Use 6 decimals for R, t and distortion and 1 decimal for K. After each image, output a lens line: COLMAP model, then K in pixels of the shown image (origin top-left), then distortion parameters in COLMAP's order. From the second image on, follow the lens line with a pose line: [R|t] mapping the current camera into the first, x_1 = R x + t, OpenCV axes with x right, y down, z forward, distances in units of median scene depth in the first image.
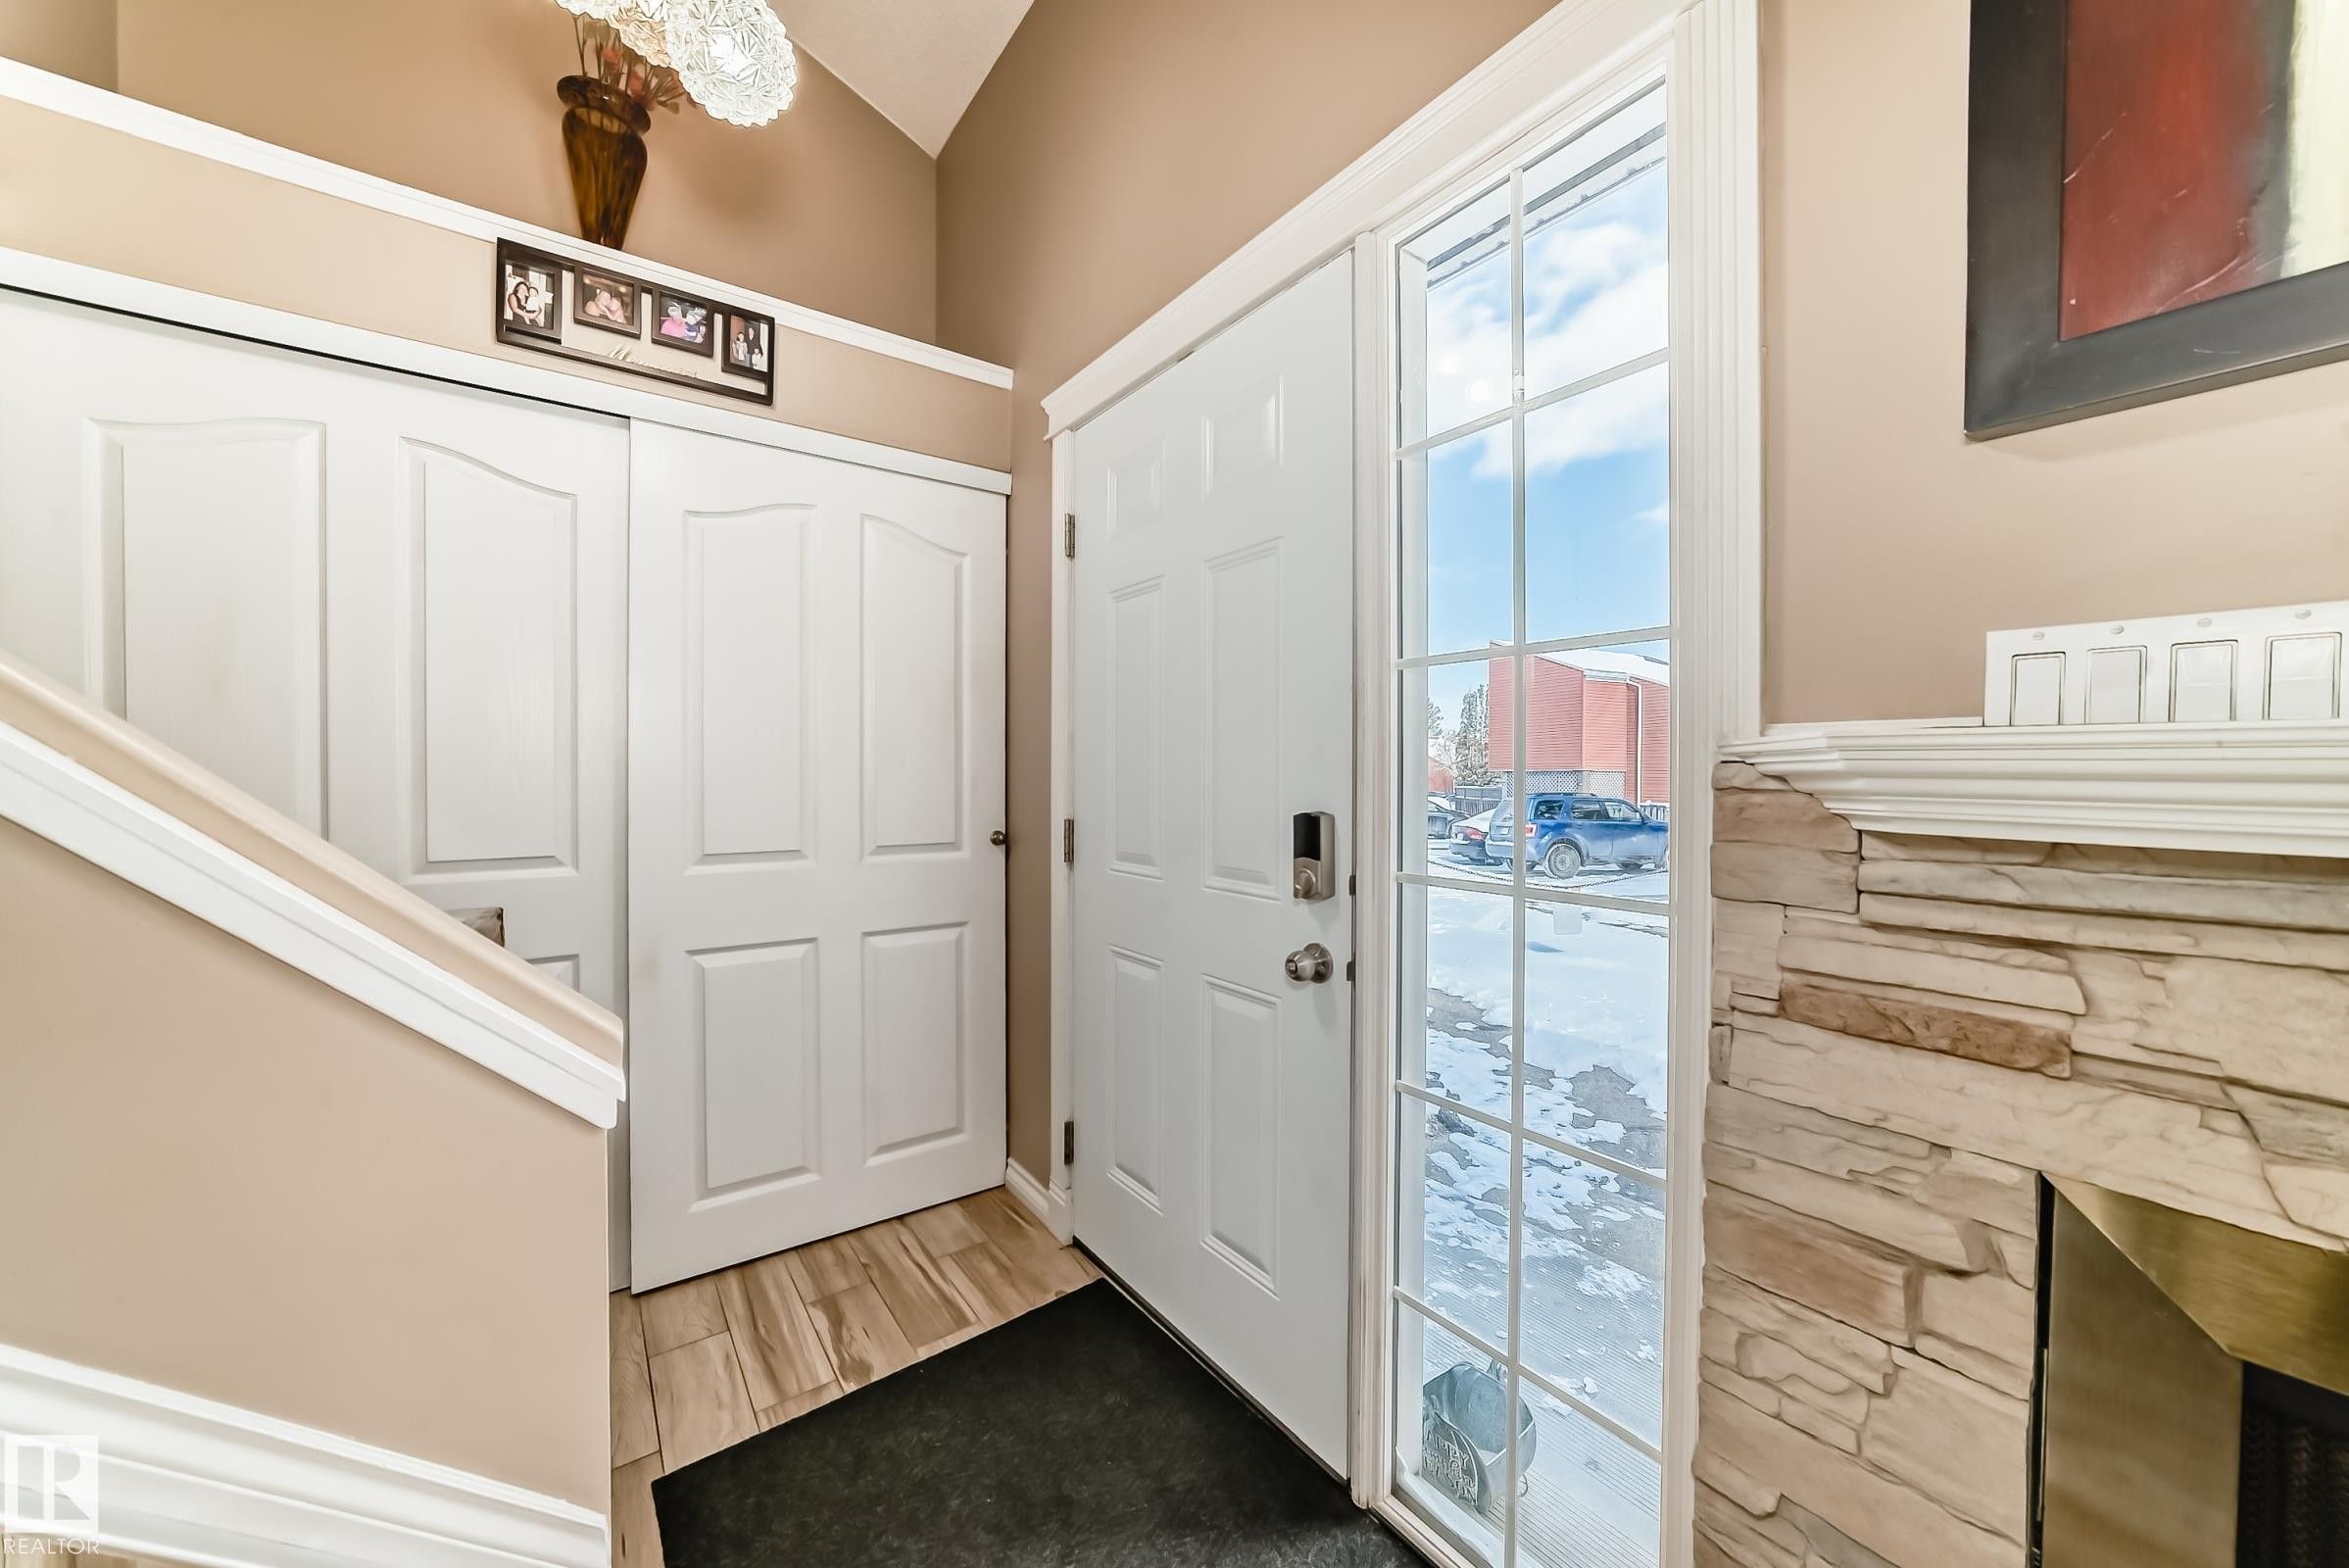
lens RADIAL K [[820.1, 0, 1159.9], [0, 820.1, 772.2], [0, 0, 1]] dist [-0.019818, 0.003781]
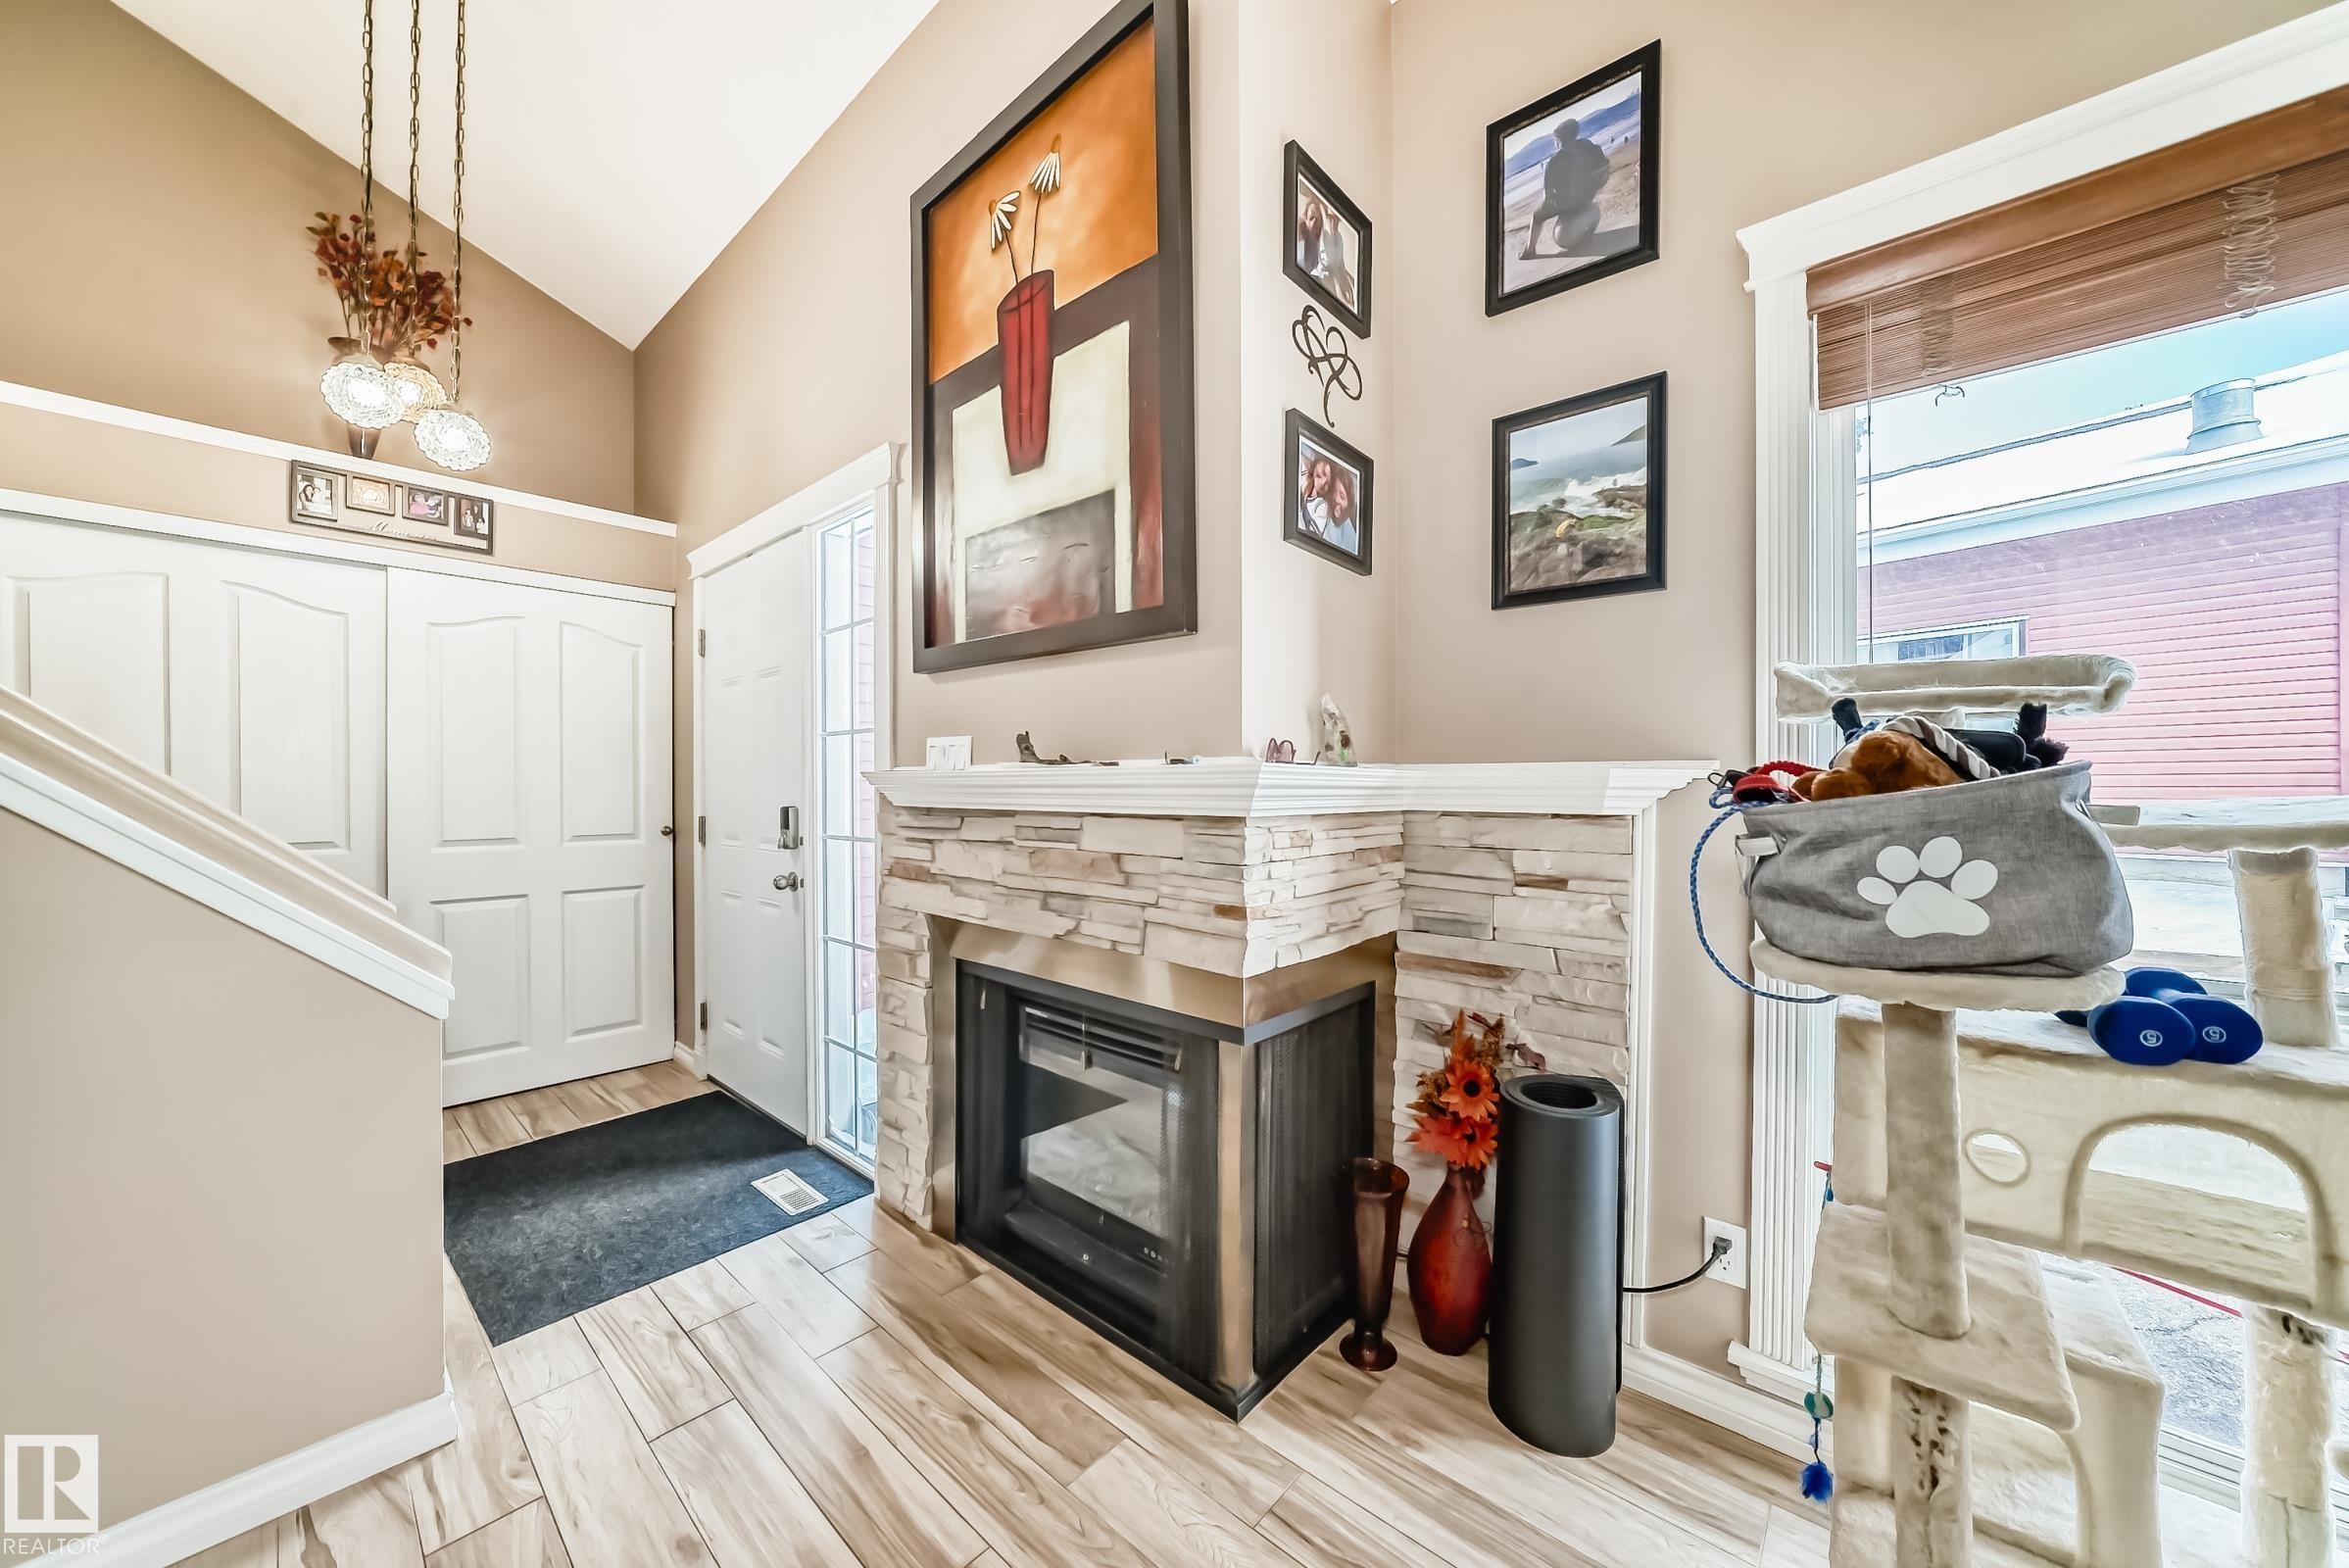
lens RADIAL K [[820.1, 0, 1181.5], [0, 820.1, 788.4], [0, 0, 1]] dist [-0.019818, 0.003781]
pose [[0.976520, -0.004690, 0.215378, 0.500875], [0.004906, 0.999988, -0.000468, 0.007601], [-0.215373, 0.001513, 0.976531, -0.838760]]
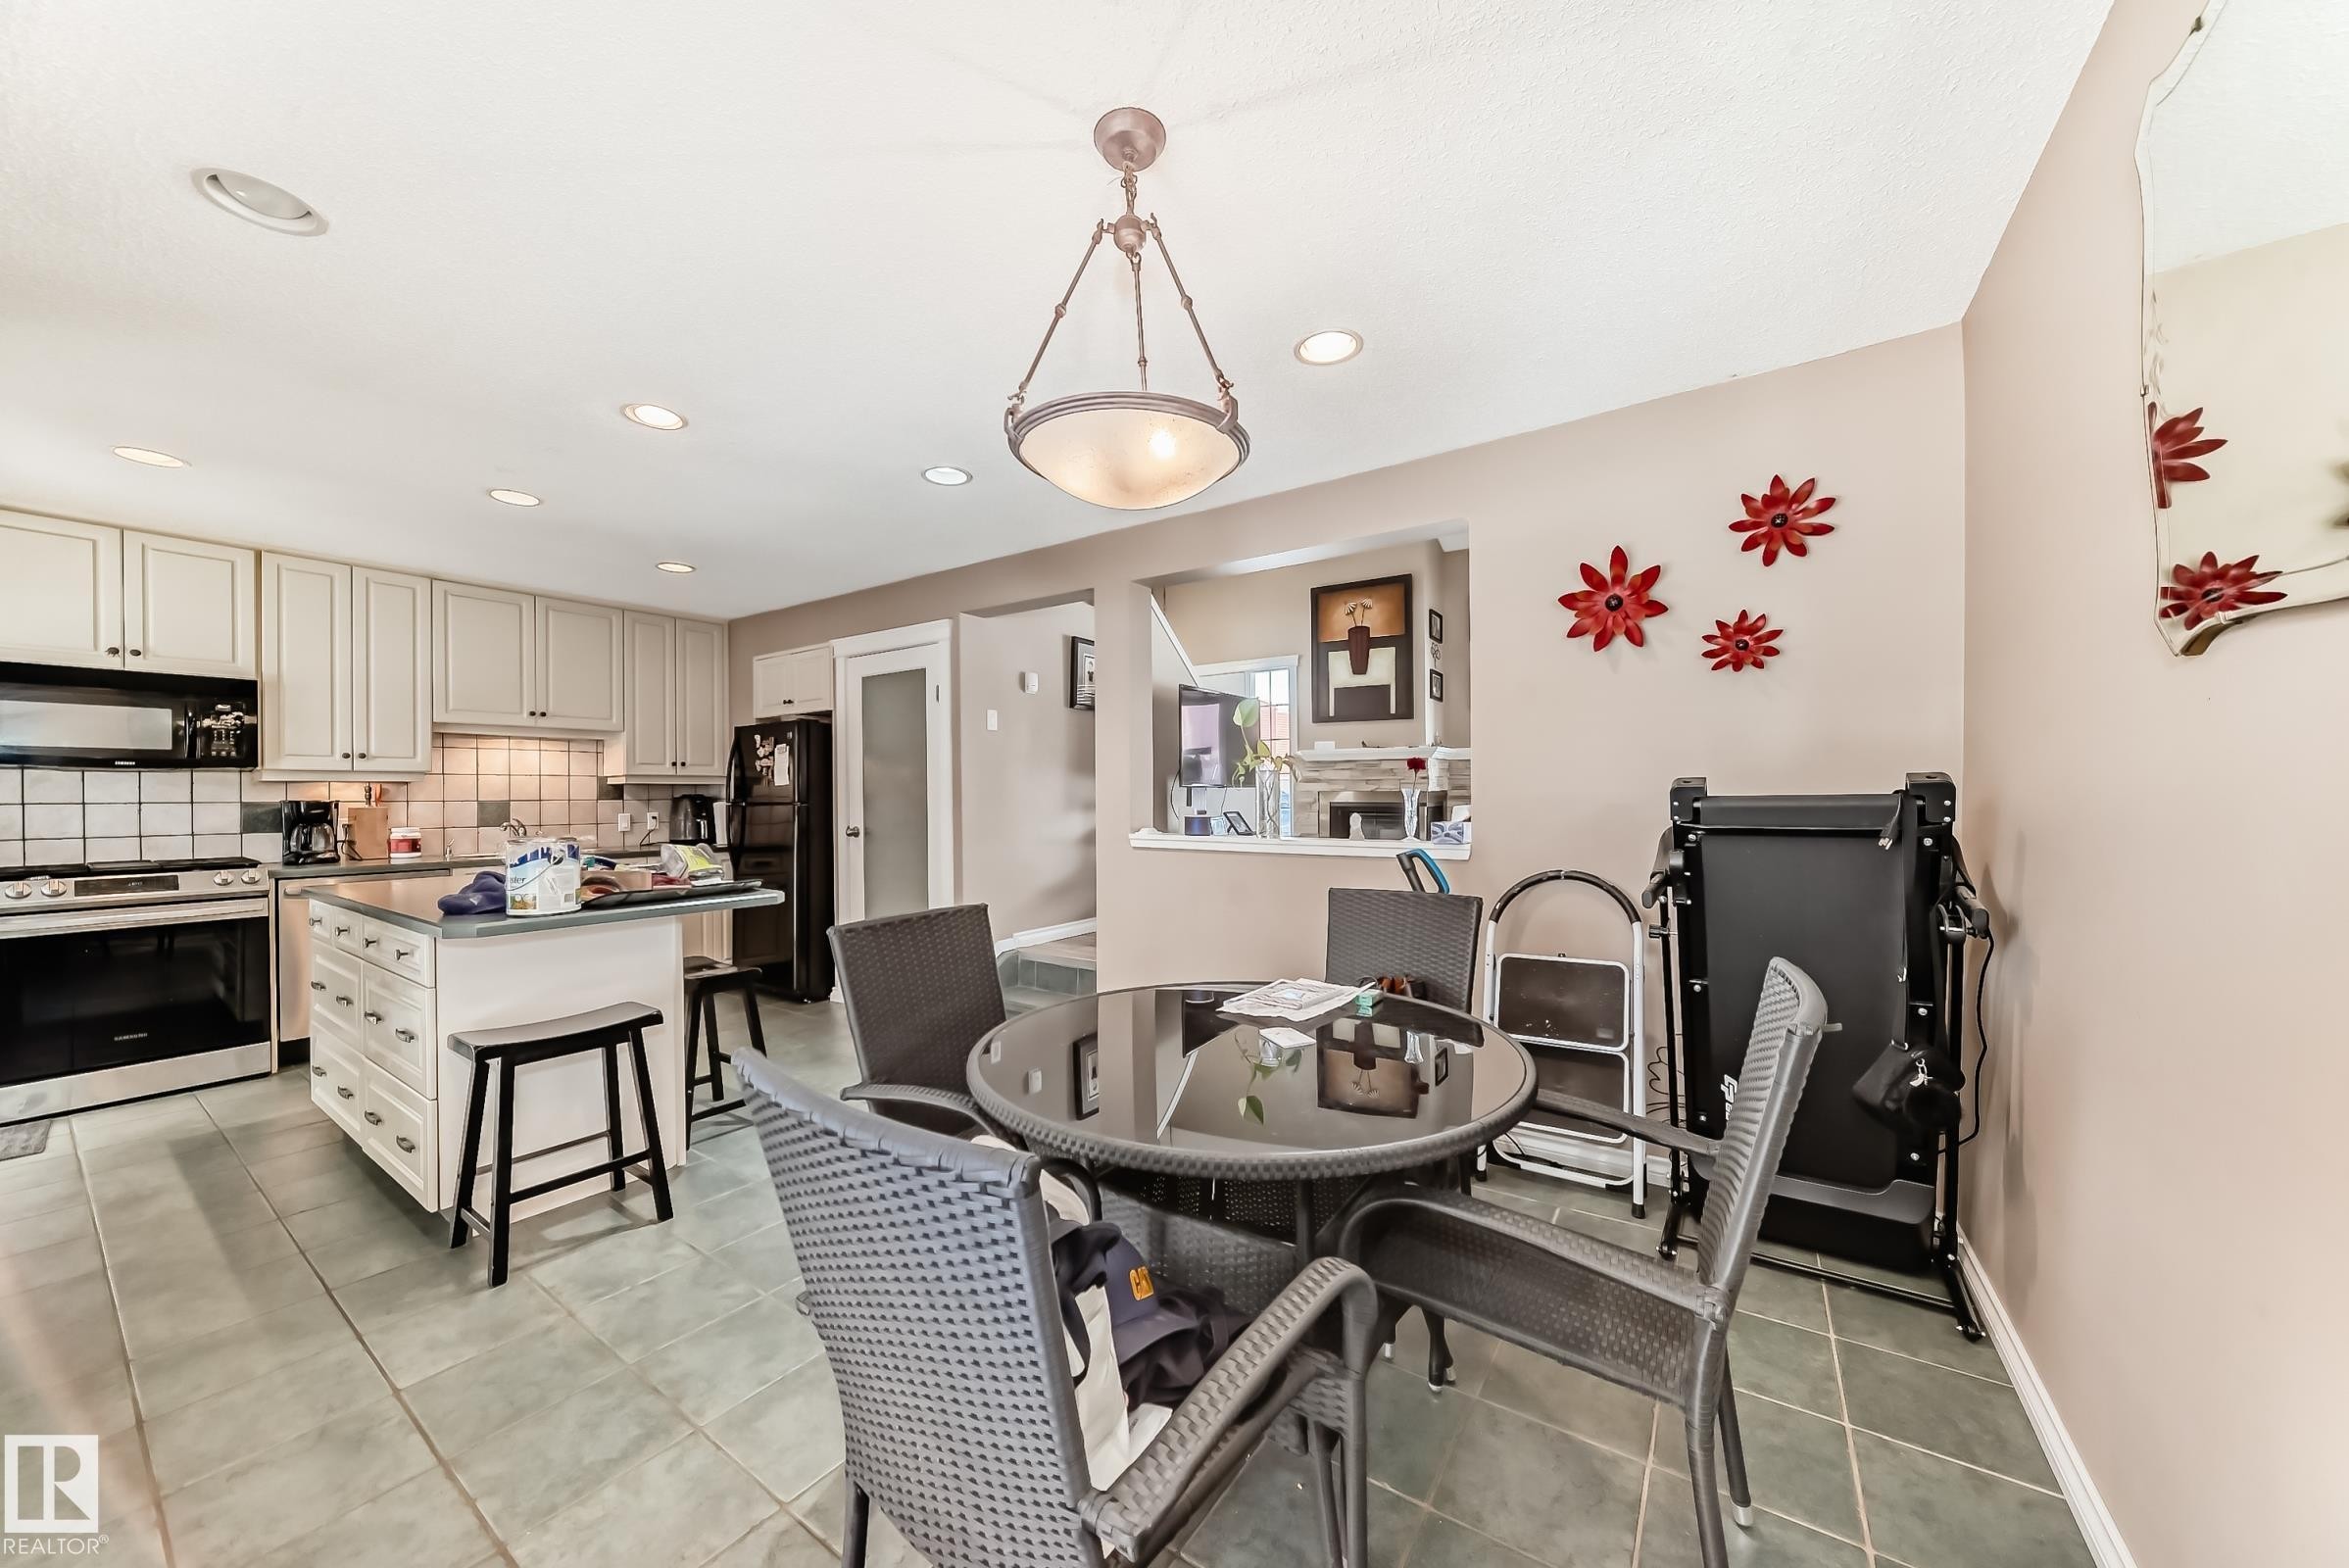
lens RADIAL K [[820.1, 0, 1171.3], [0, 820.1, 785.9], [0, 0, 1]] dist [-0.019818, 0.003781]
pose [[0.942650, -0.014074, 0.333485, -1.704689], [0.014161, 0.999897, 0.002168, 0.138872], [-0.333482, 0.002678, 0.942753, -3.315580]]
